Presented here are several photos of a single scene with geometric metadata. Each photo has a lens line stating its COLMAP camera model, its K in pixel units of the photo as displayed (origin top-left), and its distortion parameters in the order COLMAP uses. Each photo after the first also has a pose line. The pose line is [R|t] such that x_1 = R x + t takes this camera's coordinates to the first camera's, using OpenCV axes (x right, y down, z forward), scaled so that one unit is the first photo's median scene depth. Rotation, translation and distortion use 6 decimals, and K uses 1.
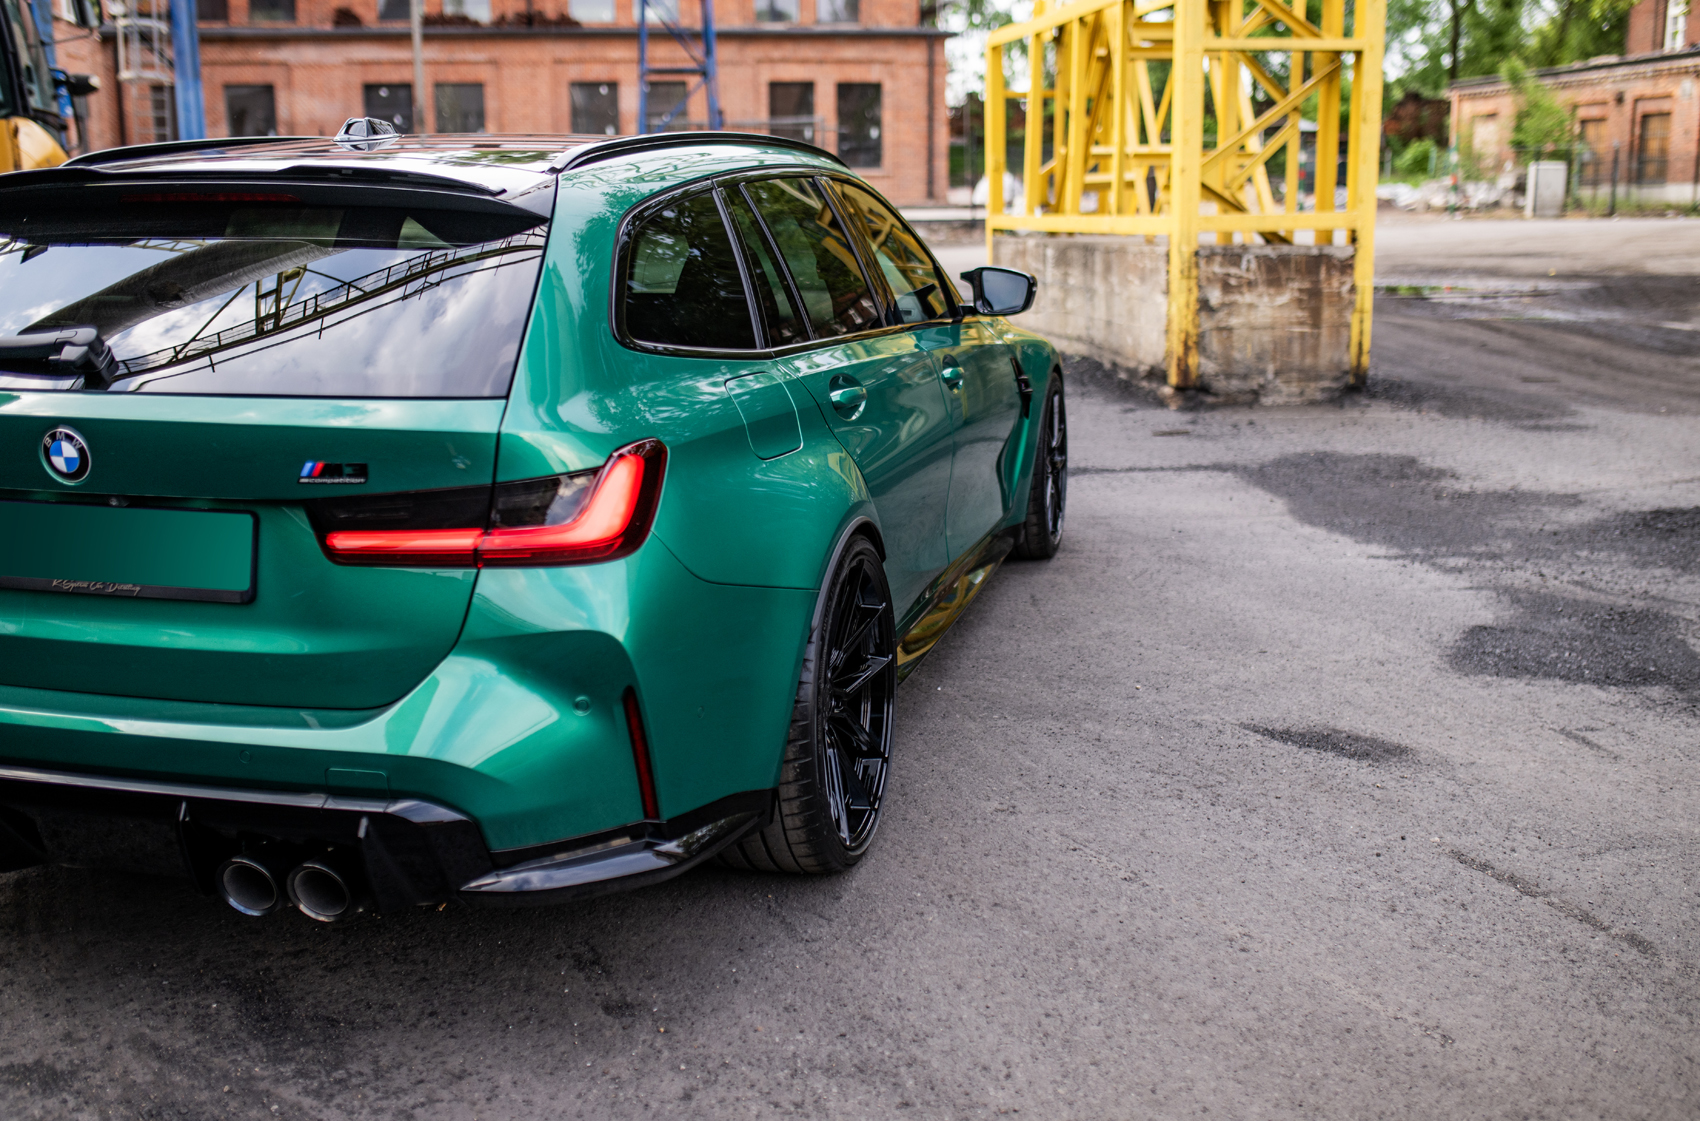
lens RADIAL K [[1661.4, 0, 850.0], [0, 1661.4, 560.5], [0, 0, 1]] dist [-0.069200, 0.125946]
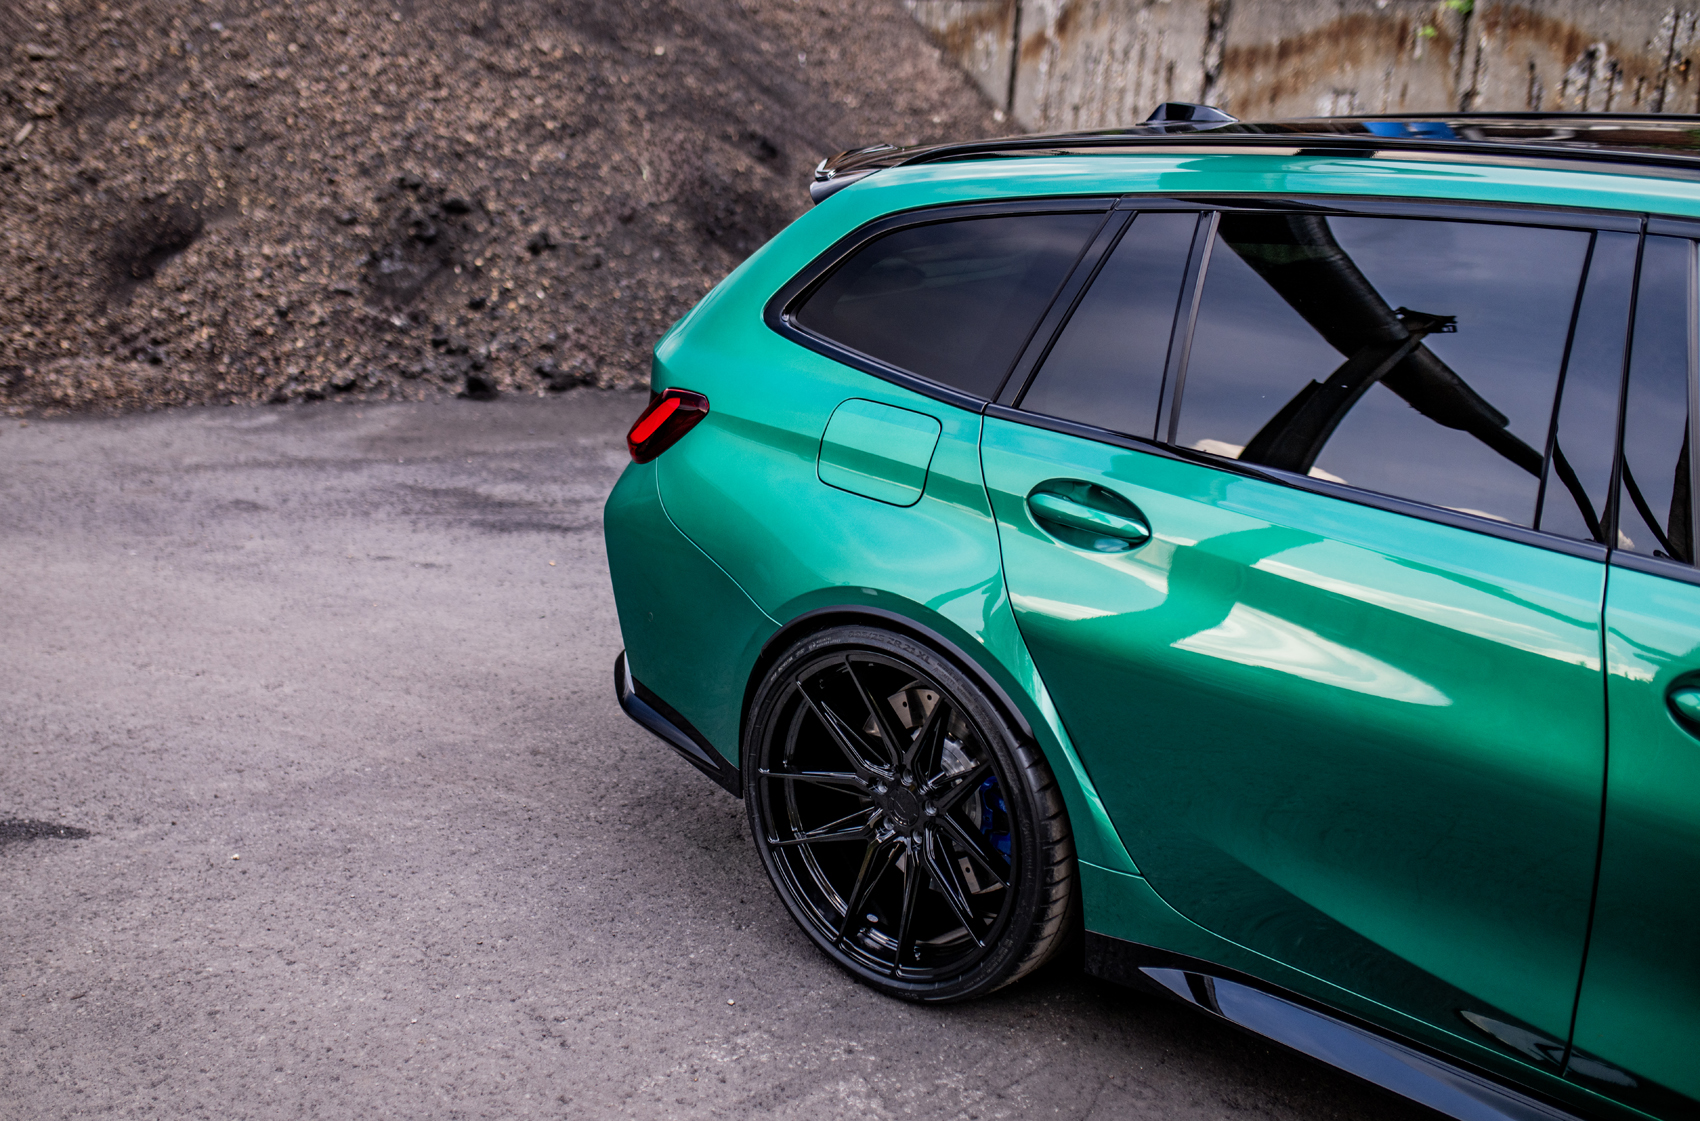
lens RADIAL K [[1762.3, 0, 779.7], [0, 1762.3, 609.2], [0, 0, 1]] dist [-0.060573, 0.092588]
pose [[-0.795696, 0.202723, -0.570764, 0.504696], [-0.123133, 0.868510, 0.480133, -0.537013], [0.593048, 0.452320, -0.666108, 2.003592]]
